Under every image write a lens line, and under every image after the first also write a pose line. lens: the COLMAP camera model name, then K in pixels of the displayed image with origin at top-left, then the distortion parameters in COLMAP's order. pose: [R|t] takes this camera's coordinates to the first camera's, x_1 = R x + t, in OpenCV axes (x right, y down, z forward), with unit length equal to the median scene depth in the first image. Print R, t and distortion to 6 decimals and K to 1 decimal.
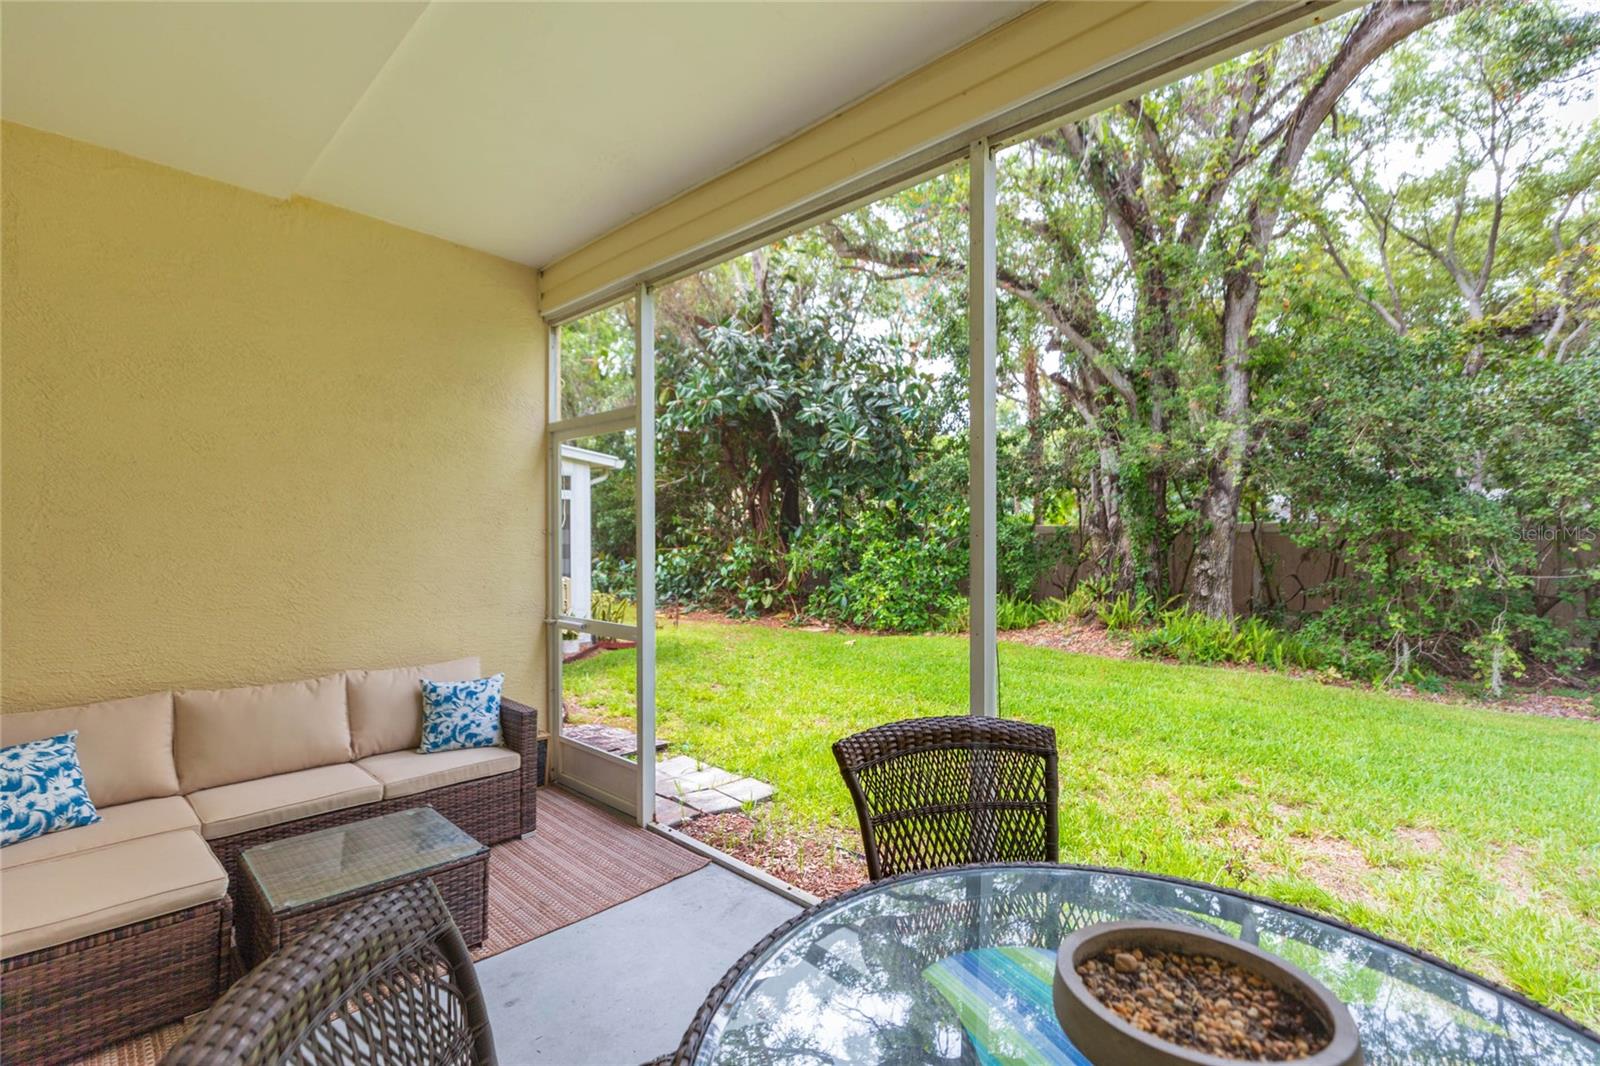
lens RADIAL K [[716.9, 0, 799.6], [0, 716.9, 531.6], [0, 0, 1]] dist [0.003767, 0.000080]
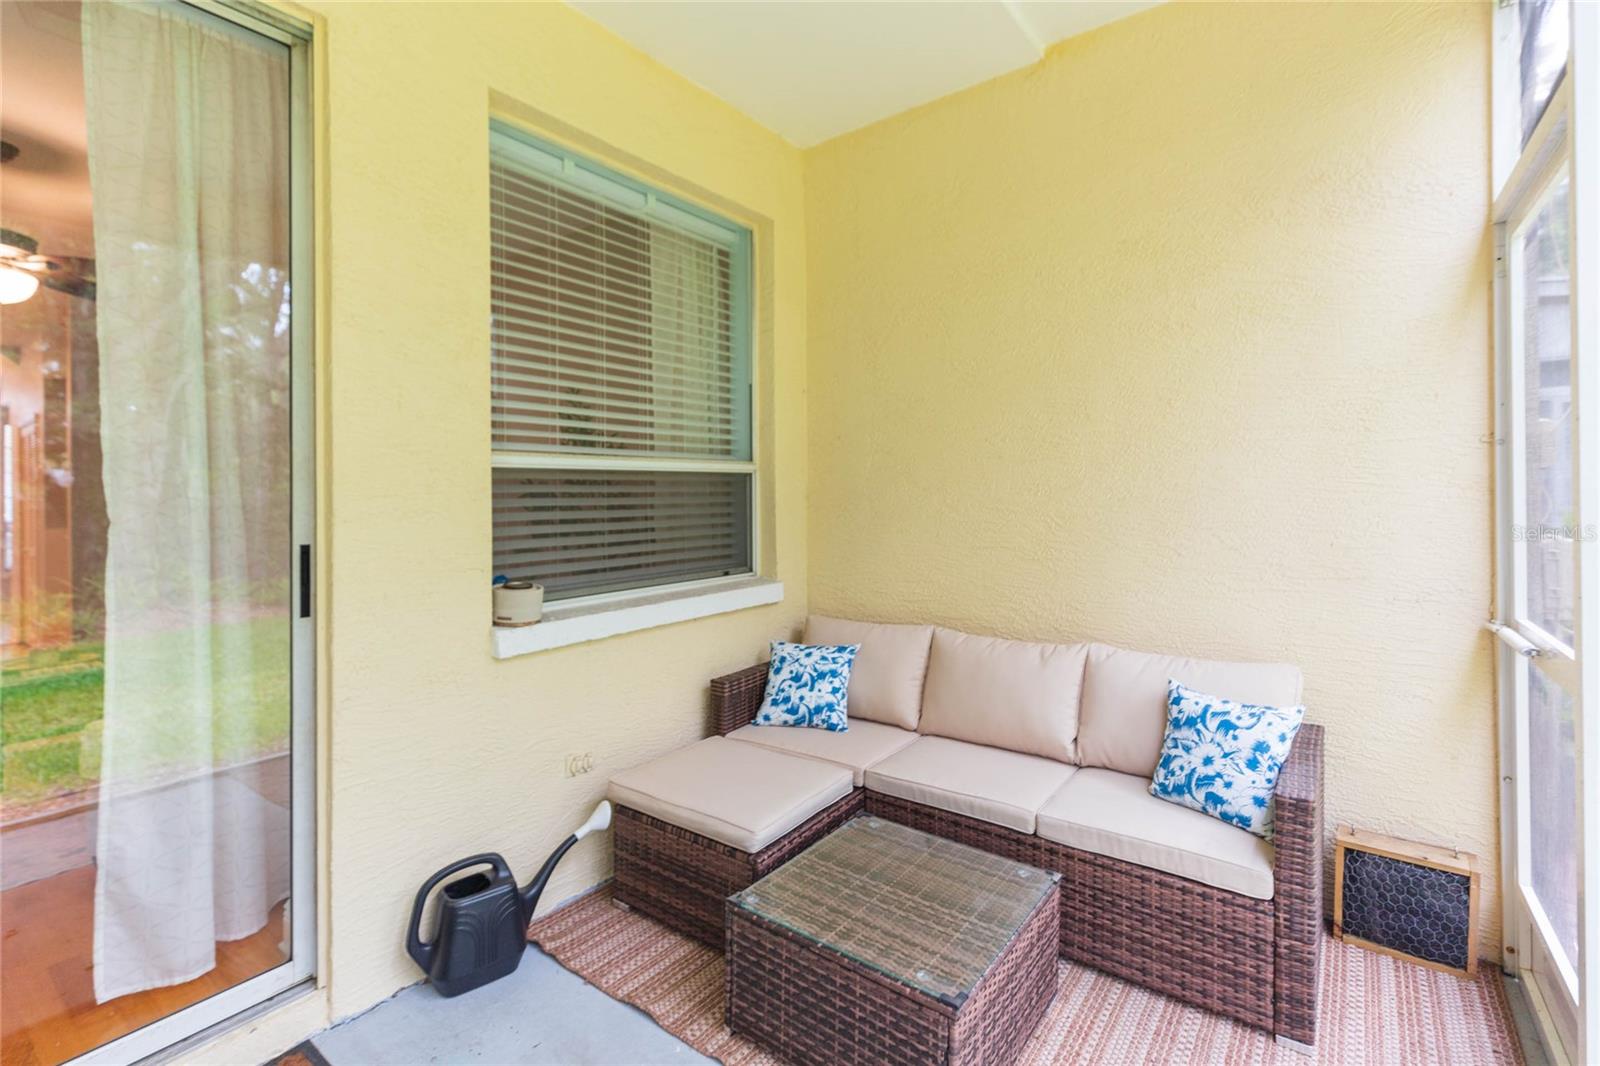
lens RADIAL K [[716.9, 0, 833.3], [0, 716.9, 504.0], [0, 0, 1]] dist [0.003767, 0.000080]
pose [[0.143970, -0.000109, -0.989582, 0.073003], [0.016067, 0.999868, 0.002227, 0.044893], [0.989452, -0.016220, 0.143952, 0.657464]]
